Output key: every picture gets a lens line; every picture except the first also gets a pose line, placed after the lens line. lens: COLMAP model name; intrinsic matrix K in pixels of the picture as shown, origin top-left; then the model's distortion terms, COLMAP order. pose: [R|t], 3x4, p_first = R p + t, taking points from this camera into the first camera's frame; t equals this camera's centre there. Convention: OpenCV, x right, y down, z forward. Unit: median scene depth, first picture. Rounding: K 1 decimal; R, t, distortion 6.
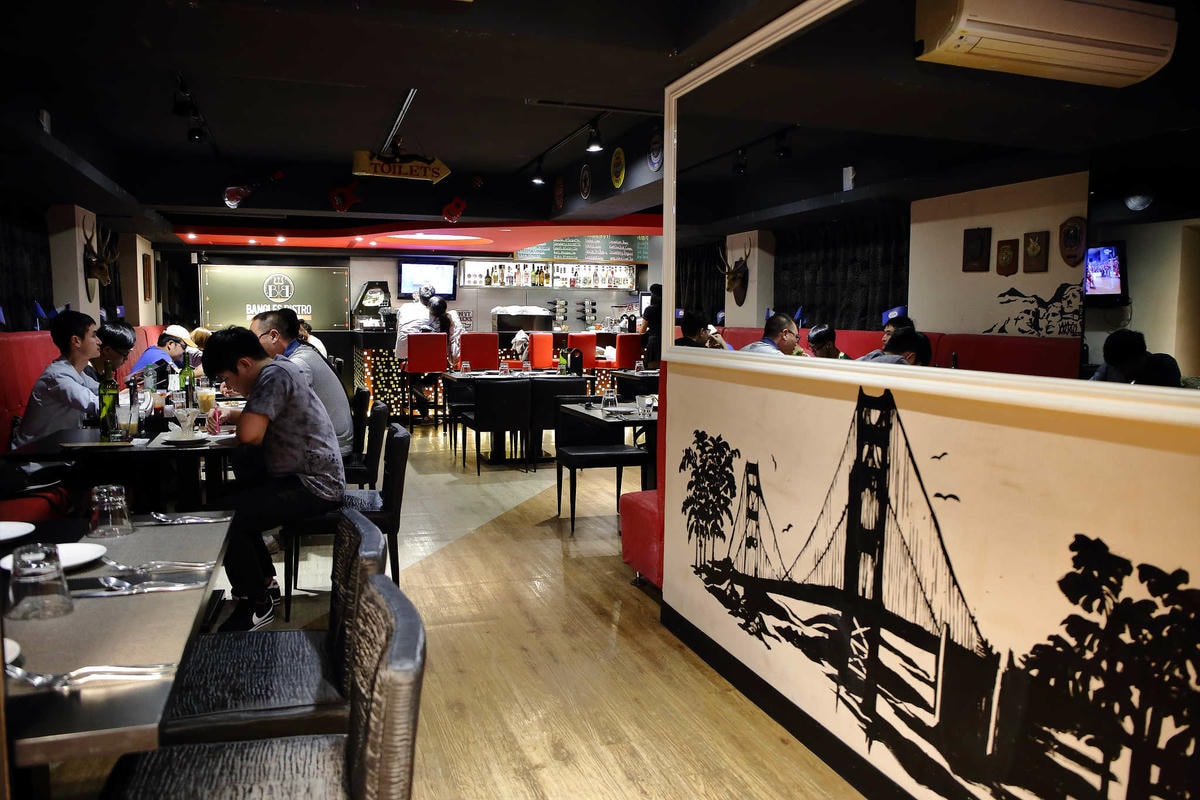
lens RADIAL K [[919.6, 0, 600.0], [0, 919.6, 400.0], [0, 0, 1]] dist [-0.004237, -0.000405]
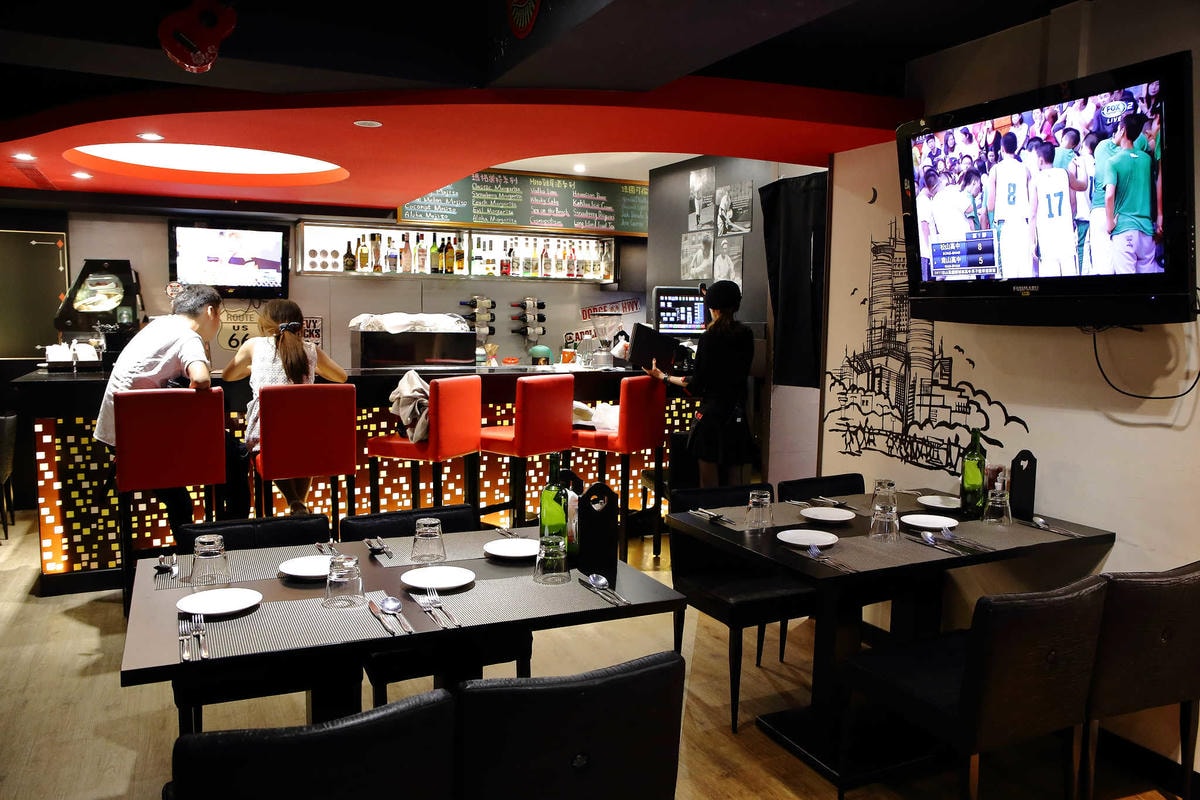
lens RADIAL K [[925.9, 0, 600.0], [0, 925.9, 400.0], [0, 0, 1]] dist [-0.028297, 0.000499]
pose [[0.993763, -0.005849, 0.111357, -0.036761], [0.004884, 0.999948, 0.008930, -0.053583], [-0.111403, -0.008331, 0.993740, 0.447063]]
